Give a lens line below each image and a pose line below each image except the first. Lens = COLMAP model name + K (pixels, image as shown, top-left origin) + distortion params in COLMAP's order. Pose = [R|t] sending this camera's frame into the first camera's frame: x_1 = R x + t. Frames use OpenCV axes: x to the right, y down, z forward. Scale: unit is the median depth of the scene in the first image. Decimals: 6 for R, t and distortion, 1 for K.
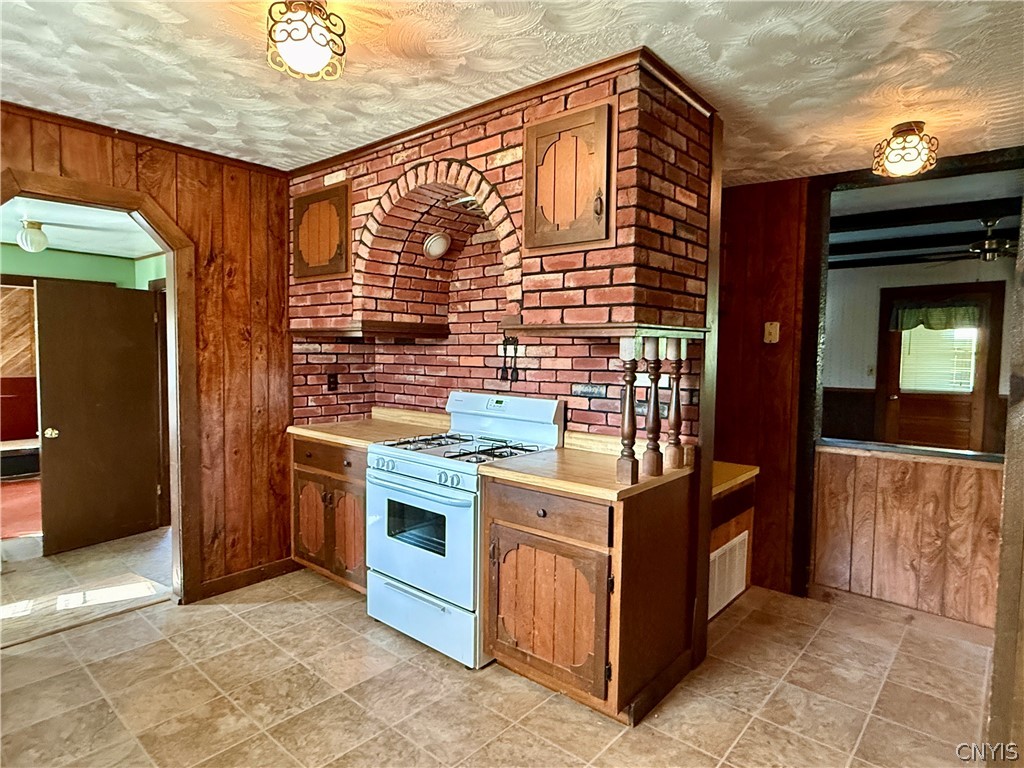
lens RADIAL K [[578.1, 0, 512.4], [0, 578.1, 380.9], [0, 0, 1]] dist [-0.012414, -0.001377]
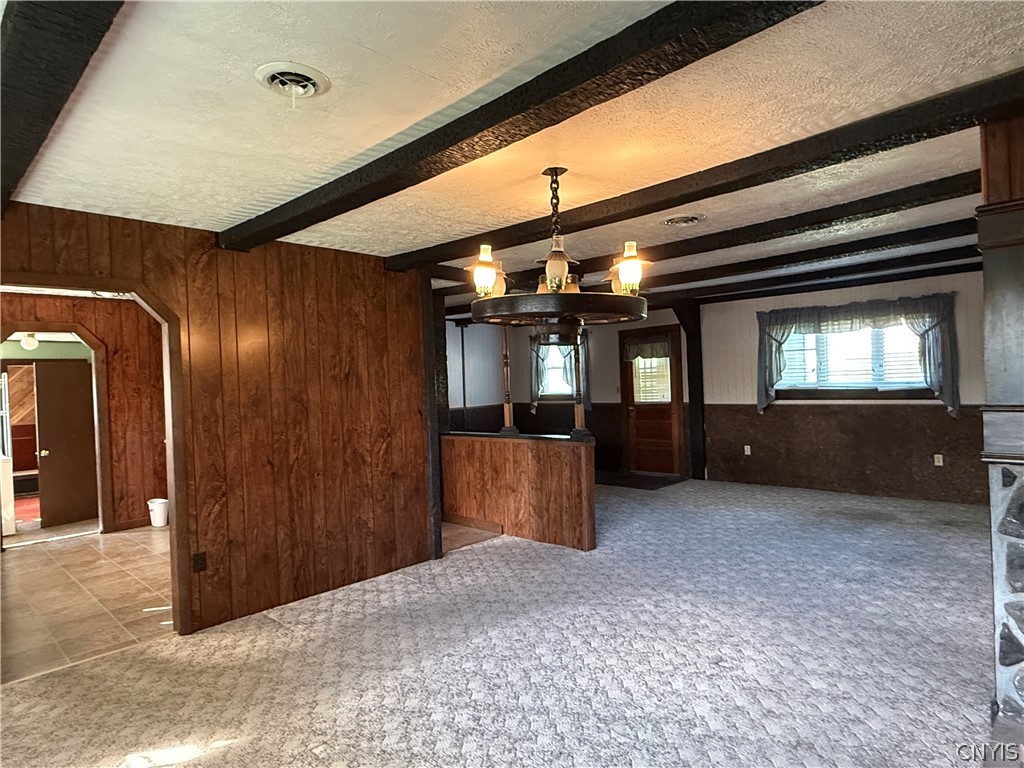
lens RADIAL K [[615.0, 0, 507.5], [0, 615.0, 385.6], [0, 0, 1]] dist [0.003292, 0.000416]
pose [[0.997351, -0.049996, -0.052829, 0.902880], [0.047554, 0.997786, -0.046498, 0.058454], [0.055036, 0.043863, 0.997520, -0.992561]]
